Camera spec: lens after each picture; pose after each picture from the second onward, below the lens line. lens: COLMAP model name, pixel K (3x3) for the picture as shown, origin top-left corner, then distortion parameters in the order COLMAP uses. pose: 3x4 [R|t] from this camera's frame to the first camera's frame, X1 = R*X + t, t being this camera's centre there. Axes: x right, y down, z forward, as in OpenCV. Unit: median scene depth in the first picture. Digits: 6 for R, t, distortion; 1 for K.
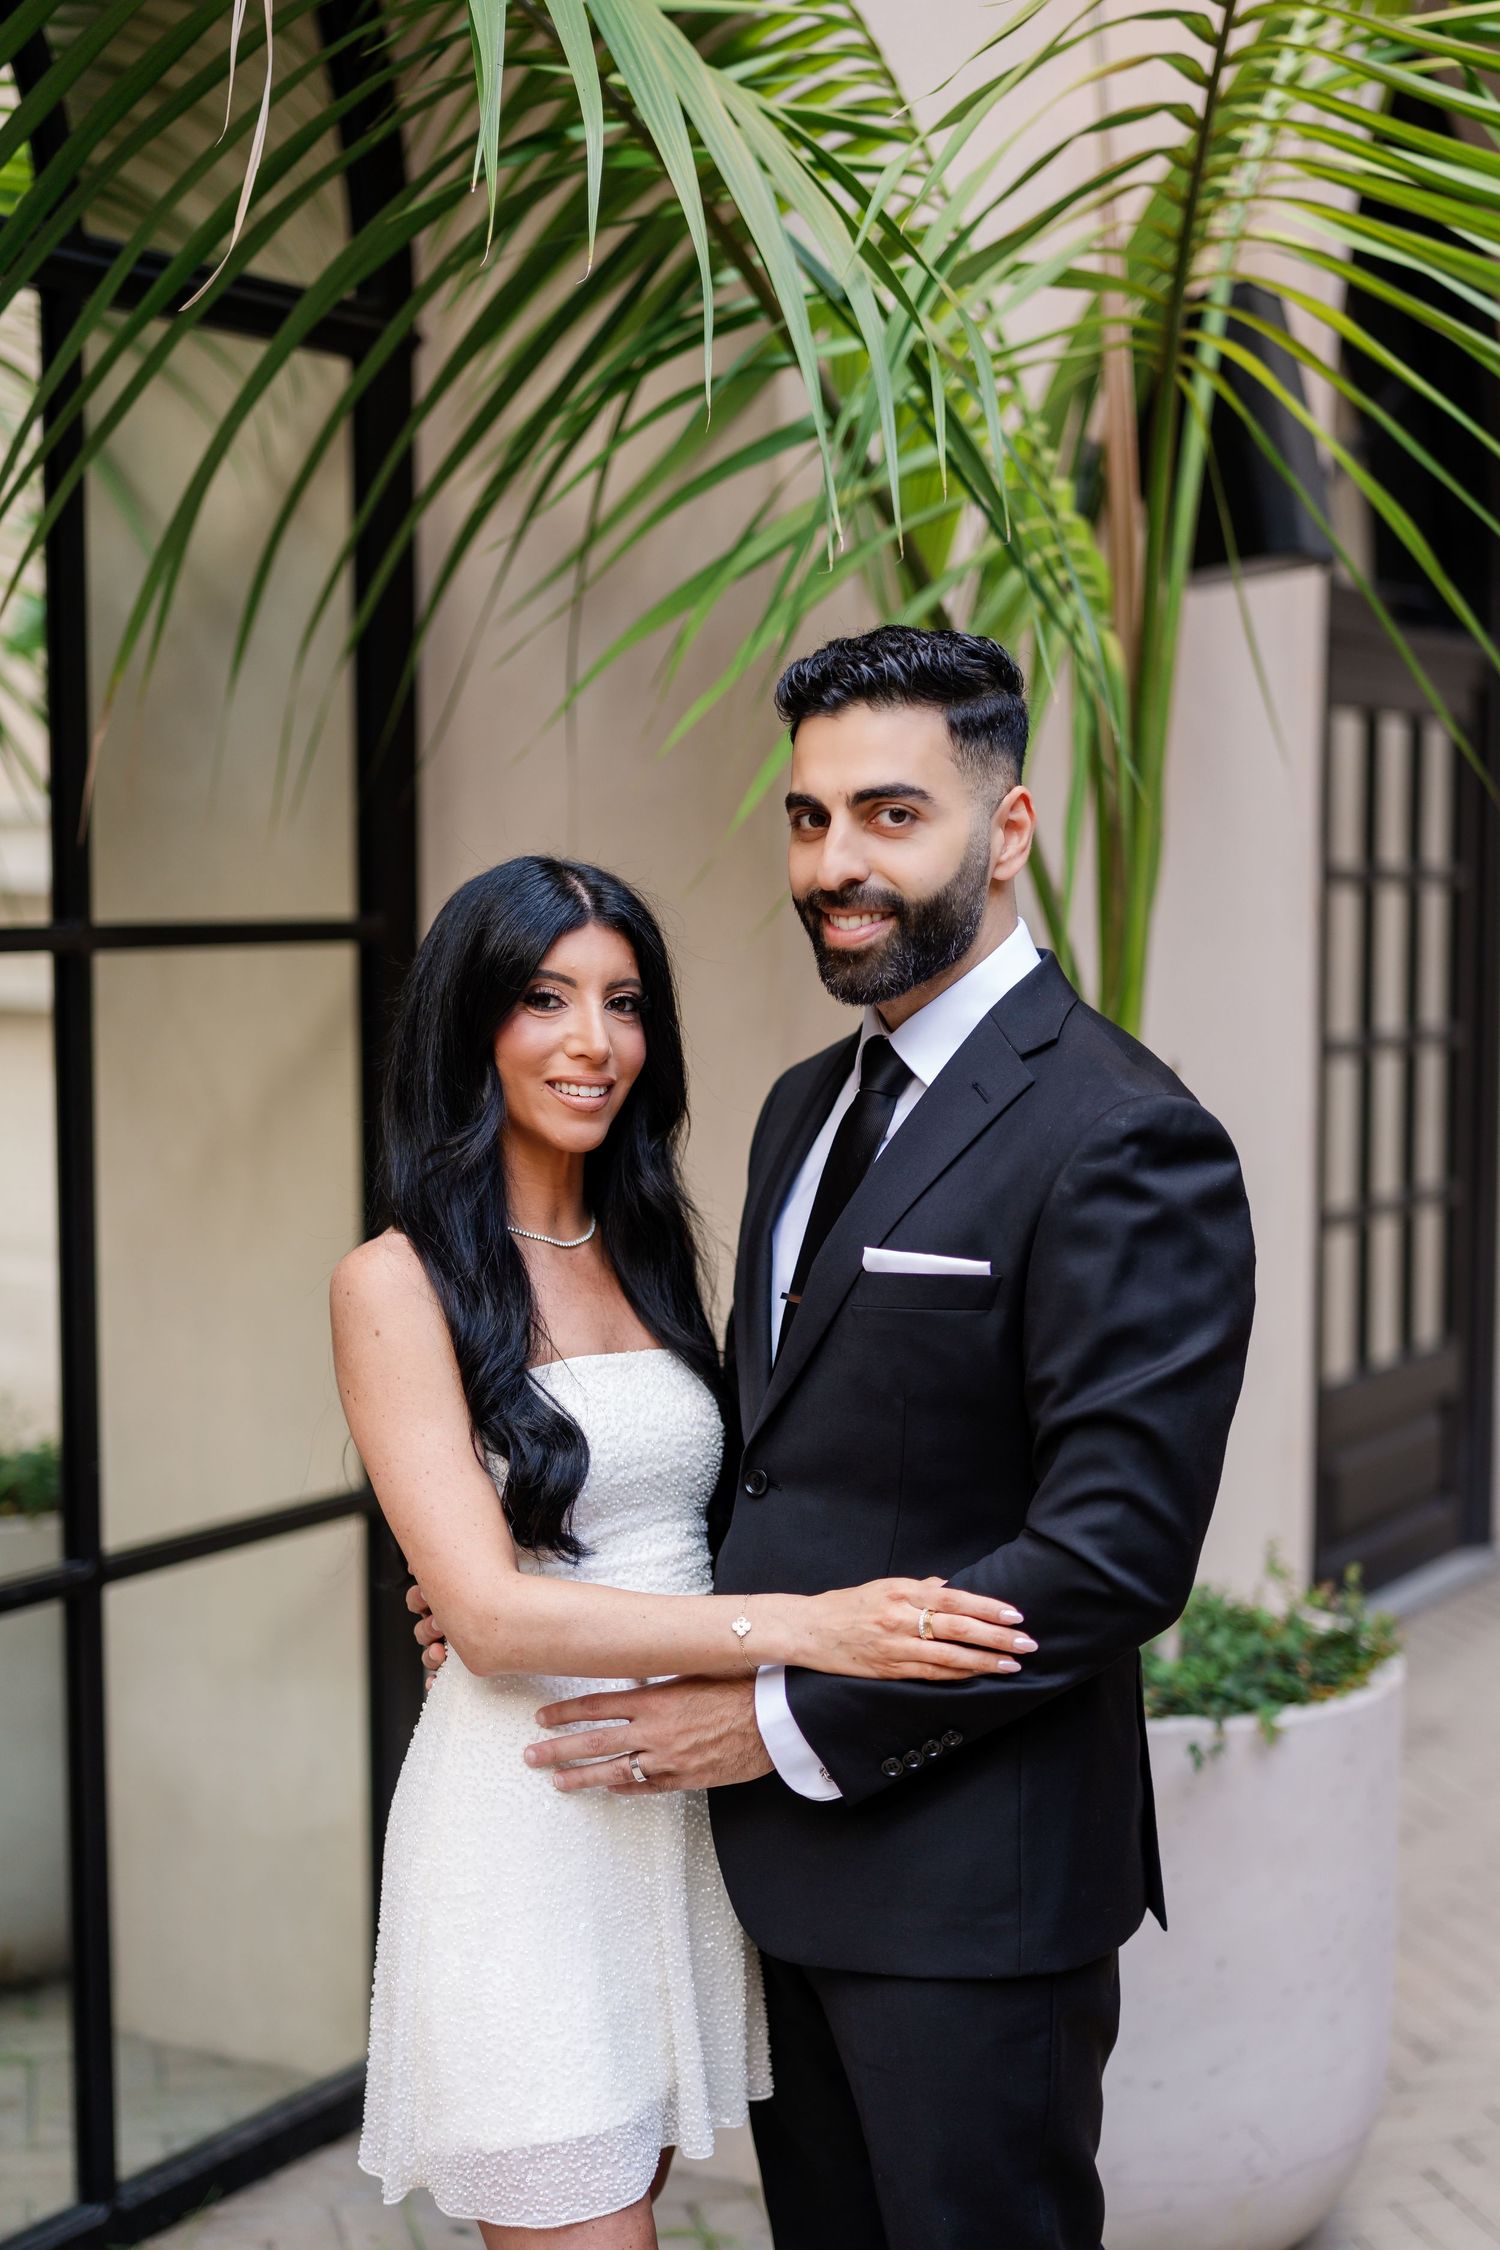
lens RADIAL K [[3168.4, 0, 742.5], [0, 3168.4, 1125.5], [0, 0, 1]] dist [0.000004, 0.000000]
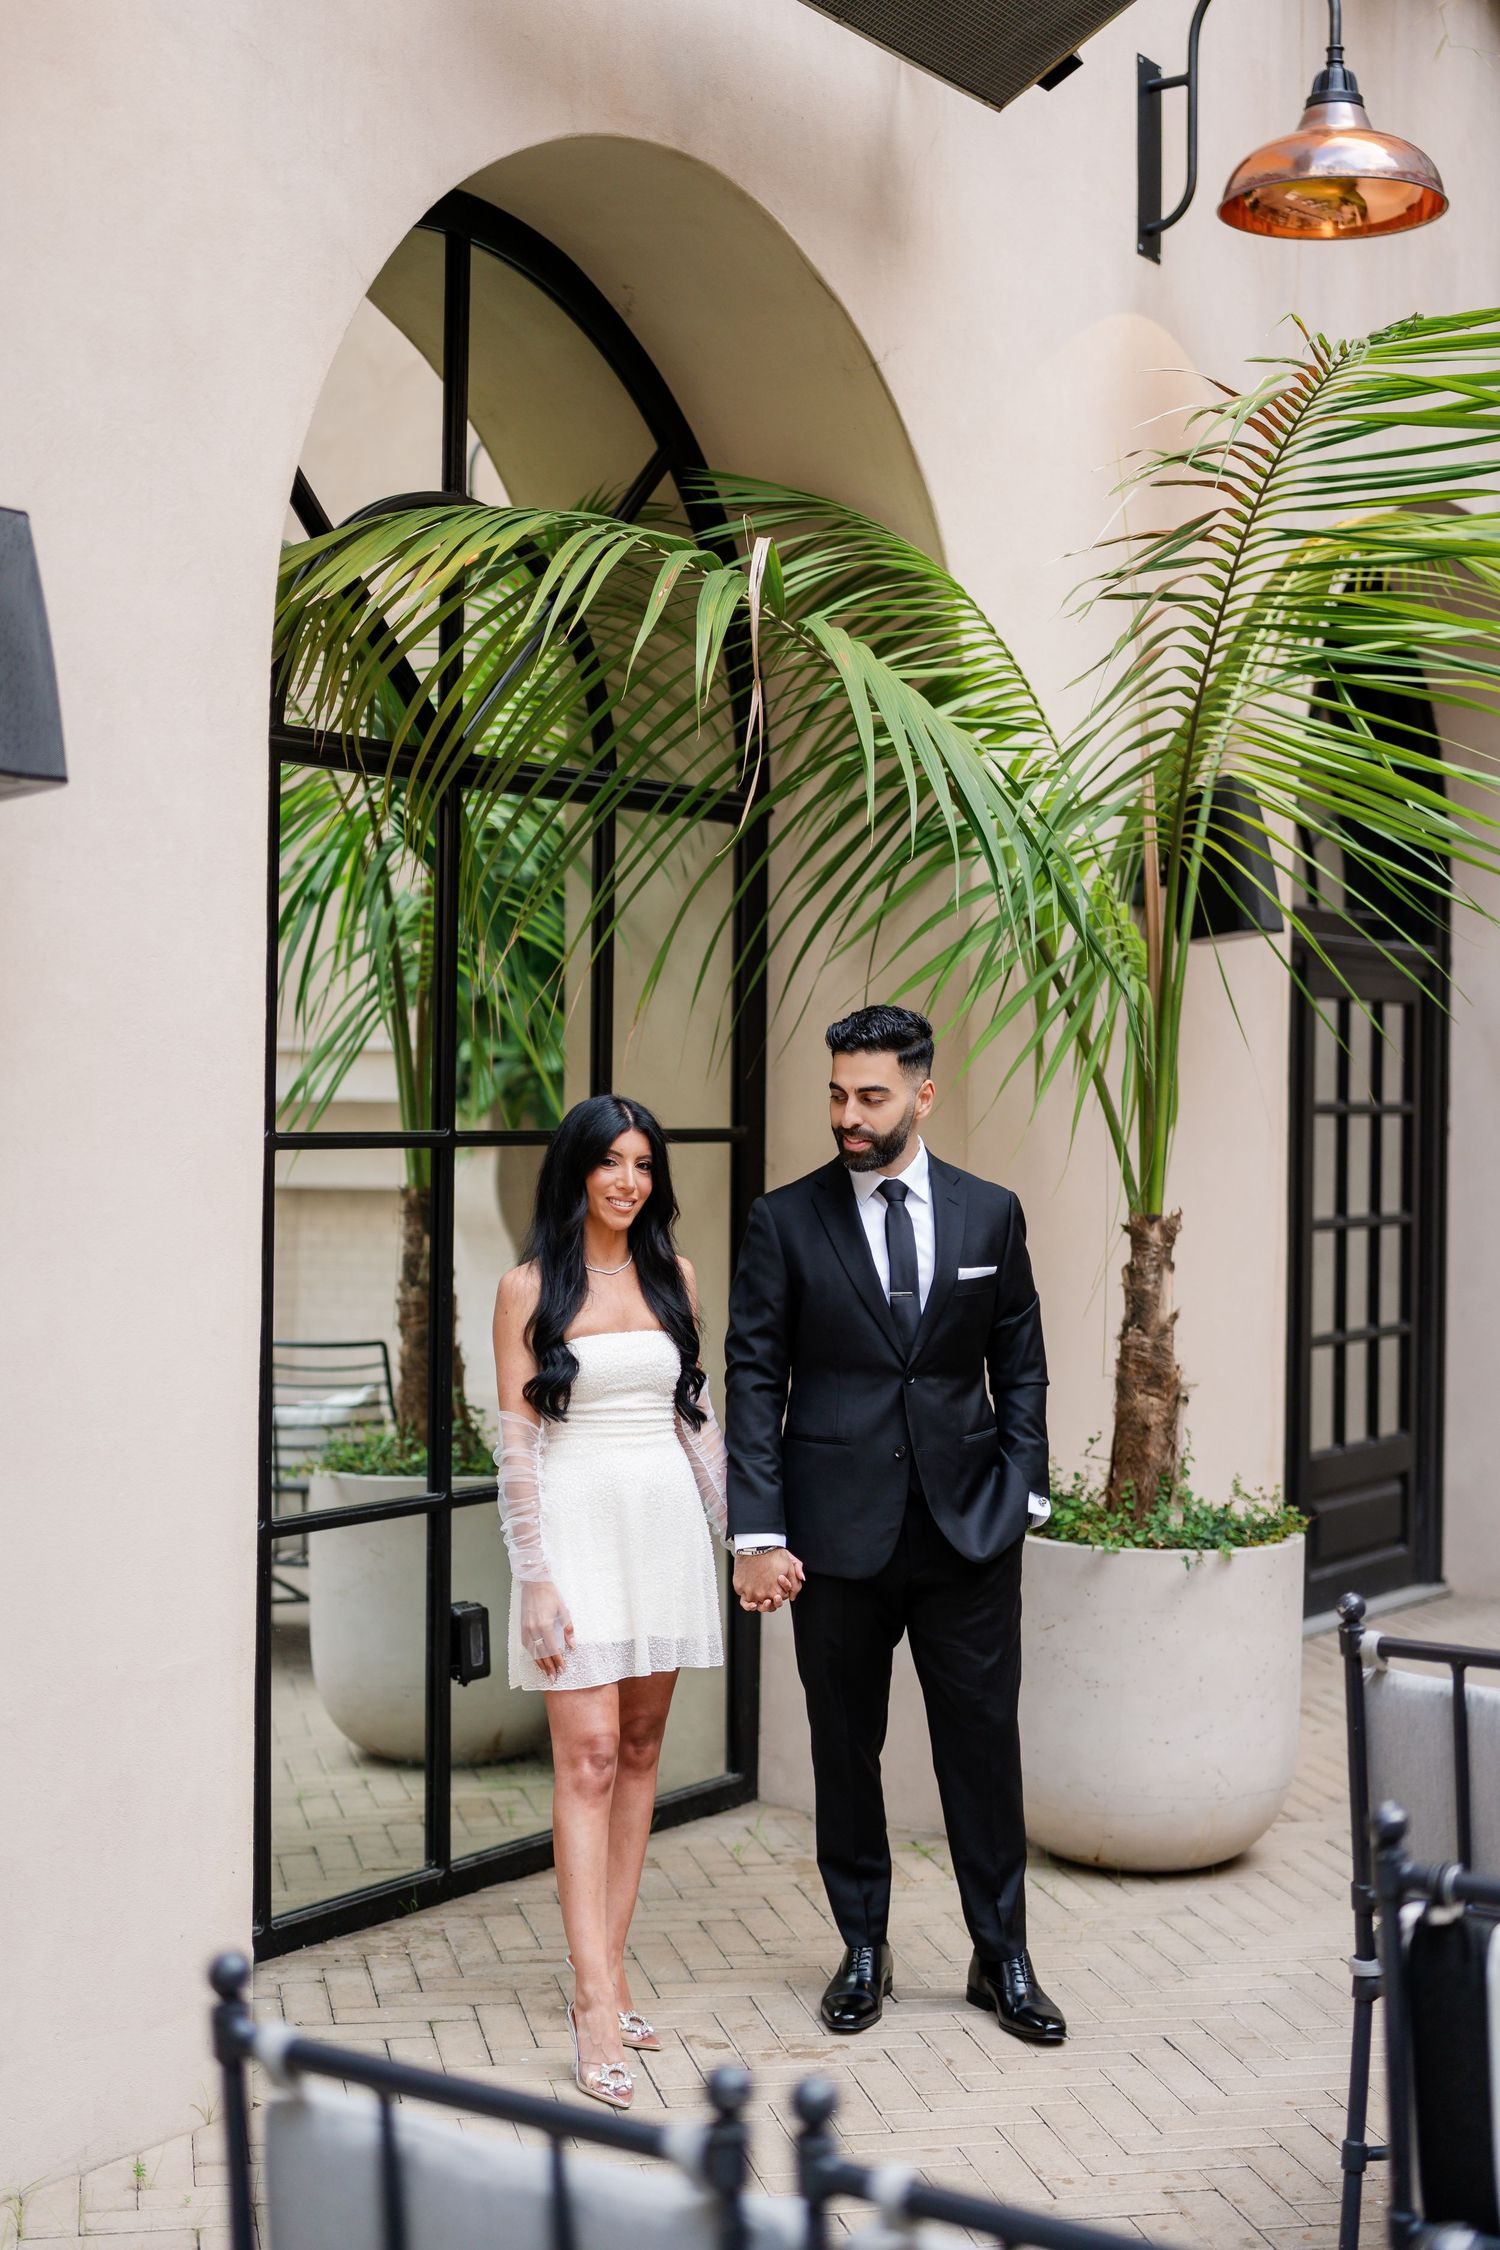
lens RADIAL K [[3168.4, 0, 745.5], [0, 3168.4, 1136.1], [0, 0, 1]] dist [0.000004, 0.000000]
pose [[0.999684, 0.007687, -0.023938, -0.074666], [-0.009163, 0.998023, -0.062186, 0.053854], [0.023413, 0.062386, 0.997777, -0.863188]]
